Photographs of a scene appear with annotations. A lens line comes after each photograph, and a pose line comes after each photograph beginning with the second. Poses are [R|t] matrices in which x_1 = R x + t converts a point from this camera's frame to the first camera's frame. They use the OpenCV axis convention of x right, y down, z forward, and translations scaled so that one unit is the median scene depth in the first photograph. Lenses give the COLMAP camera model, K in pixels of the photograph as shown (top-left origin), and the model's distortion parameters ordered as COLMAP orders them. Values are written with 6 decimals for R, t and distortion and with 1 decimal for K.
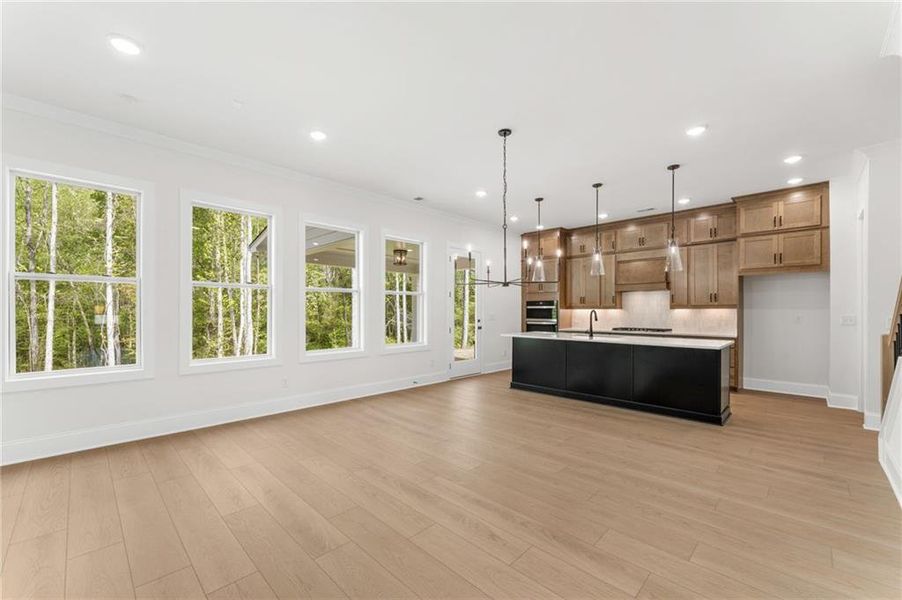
lens RADIAL K [[362.8, 0, 445.0], [0, 362.8, 308.4], [0, 0, 1]] dist [-0.000118, 0.000388]
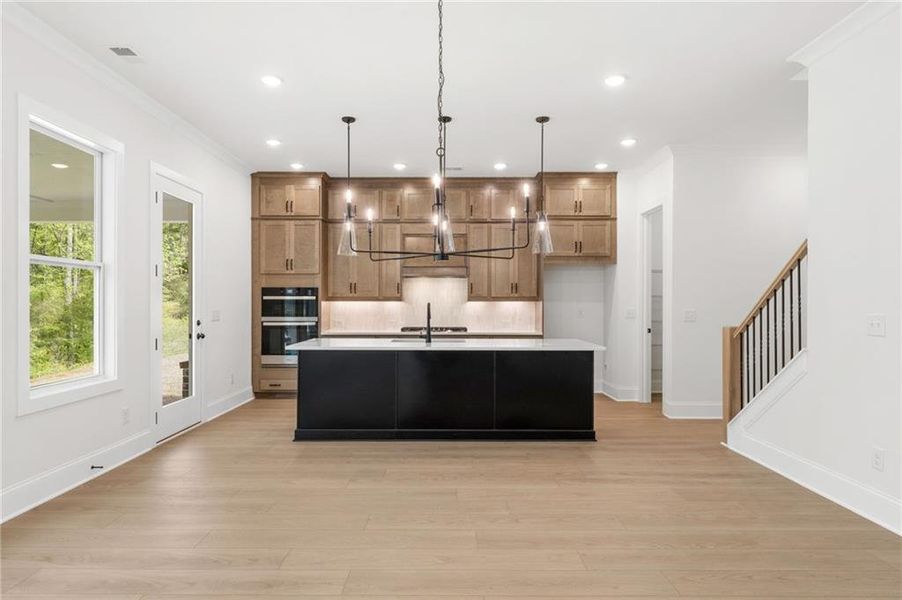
lens RADIAL K [[530.5, 0, 436.7], [0, 530.5, 302.7], [0, 0, 1]] dist [0.004173, 0.000950]
pose [[0.714828, 0.000537, 0.699300, -0.250508], [-0.004676, 0.999981, 0.004012, -0.000227], [-0.699284, -0.006138, 0.714817, 0.264818]]
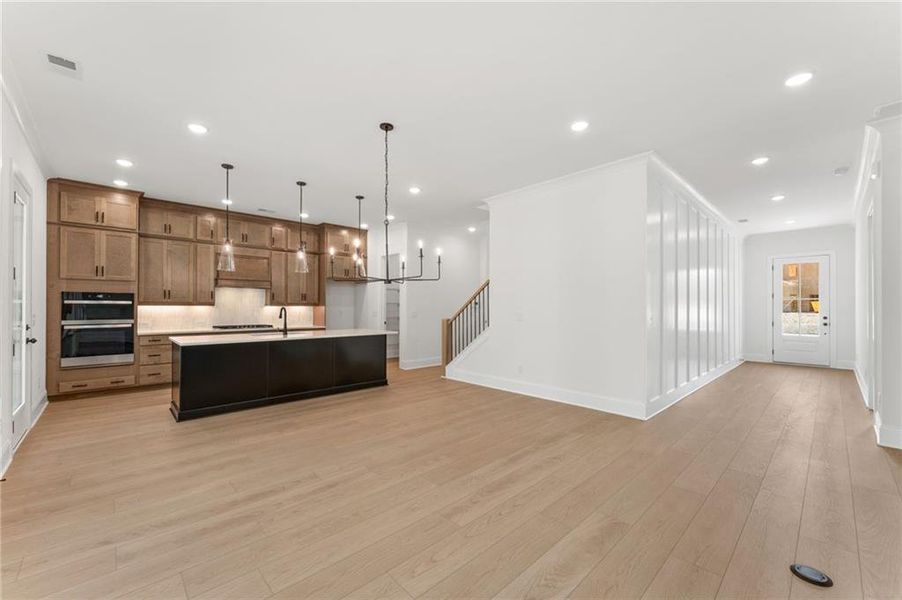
lens RADIAL K [[362.8, 0, 440.6], [0, 362.8, 302.8], [0, 0, 1]] dist [-0.000118, 0.000388]
pose [[0.048823, 0.012468, 0.998730, -0.491692], [-0.005995, 0.999908, -0.012190, 0.002221], [-0.998789, -0.005392, 0.048894, 0.494197]]
